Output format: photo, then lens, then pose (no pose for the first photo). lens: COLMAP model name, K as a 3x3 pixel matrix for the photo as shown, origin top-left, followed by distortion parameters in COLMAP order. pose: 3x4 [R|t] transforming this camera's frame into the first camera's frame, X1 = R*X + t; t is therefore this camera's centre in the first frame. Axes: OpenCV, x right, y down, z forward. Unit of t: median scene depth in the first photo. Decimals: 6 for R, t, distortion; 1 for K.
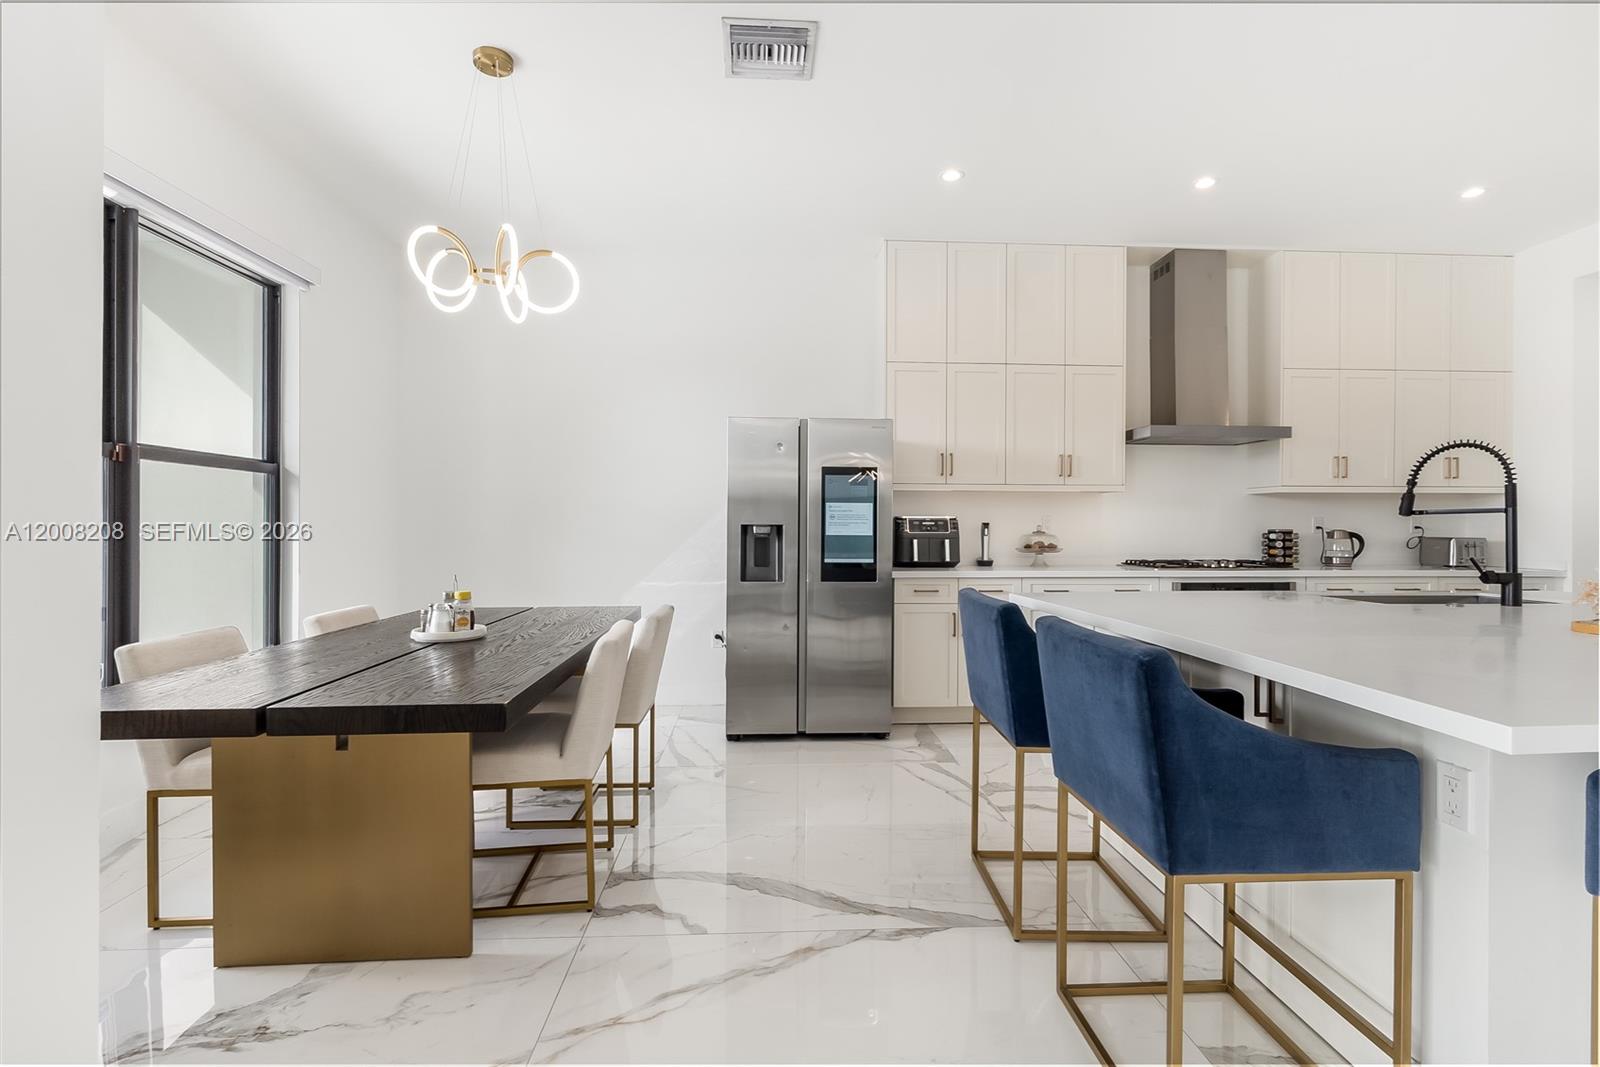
lens RADIAL K [[739.0, 0, 803.2], [0, 739.0, 535.9], [0, 0, 1]] dist [-0.004609, 0.000755]
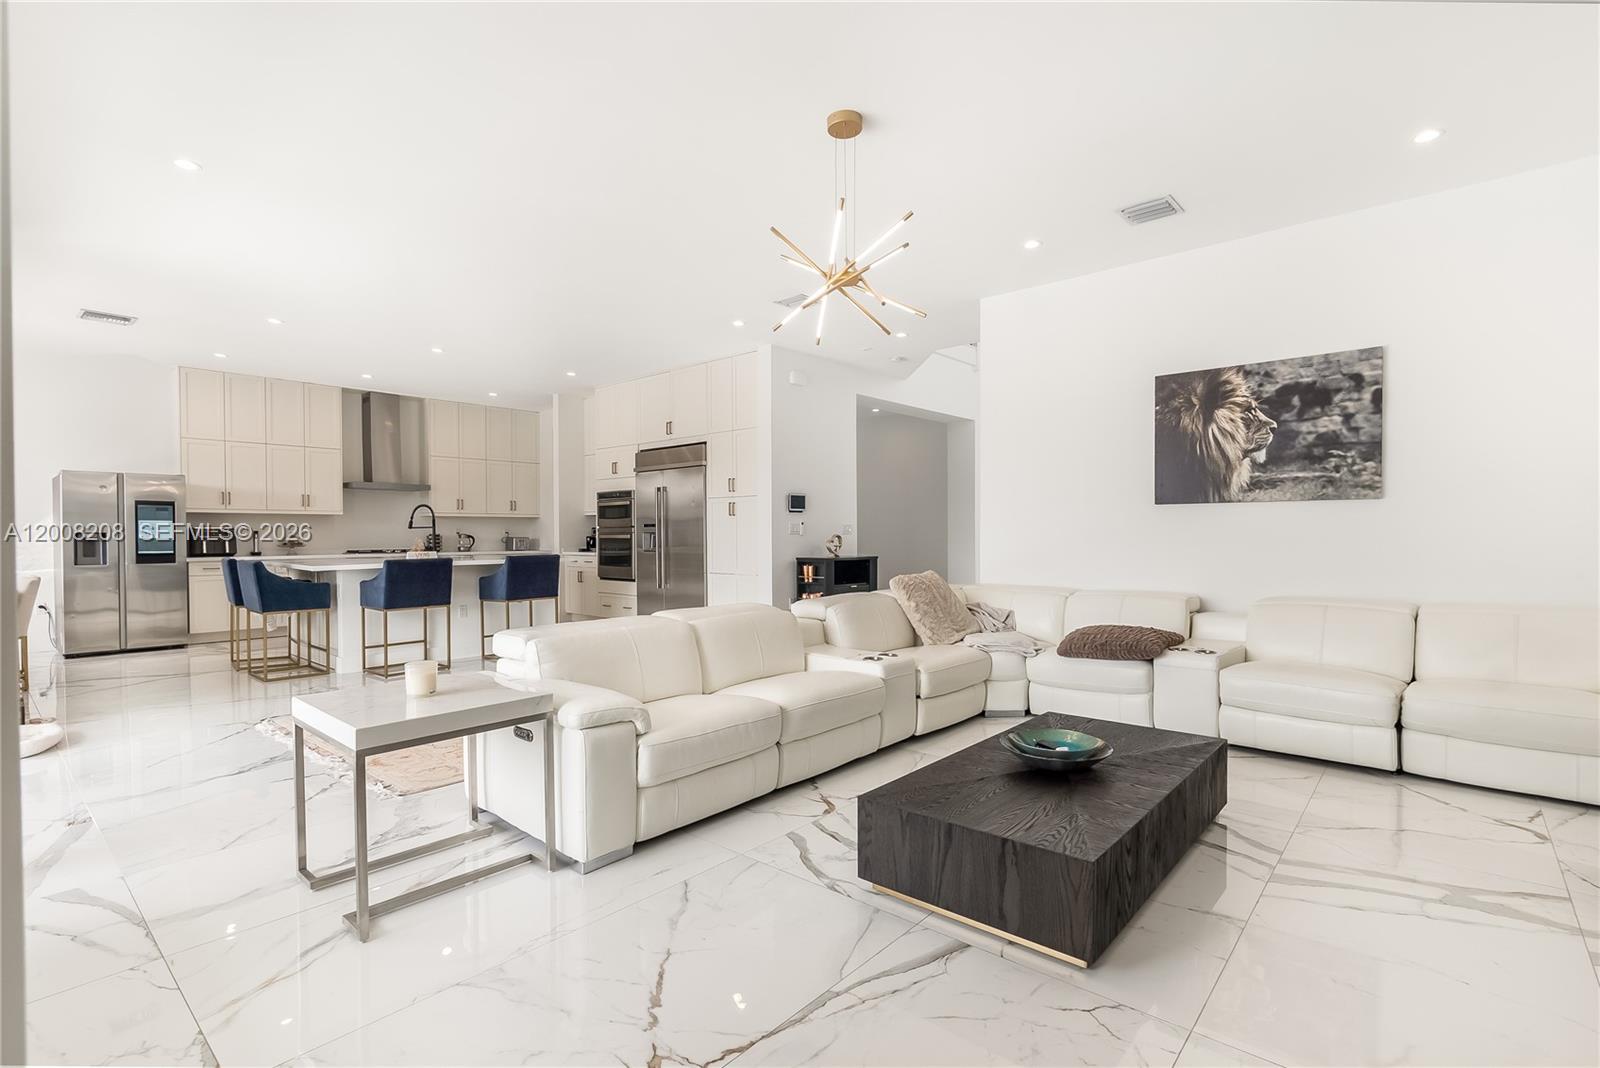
lens RADIAL K [[739.0, 0, 803.2], [0, 739.0, 536.4], [0, 0, 1]] dist [-0.004609, 0.000755]
pose [[0.695100, -0.007771, 0.718871, -0.113812], [0.011663, 0.999932, -0.000467, 0.012168], [-0.718818, 0.008709, 0.695143, -1.203084]]
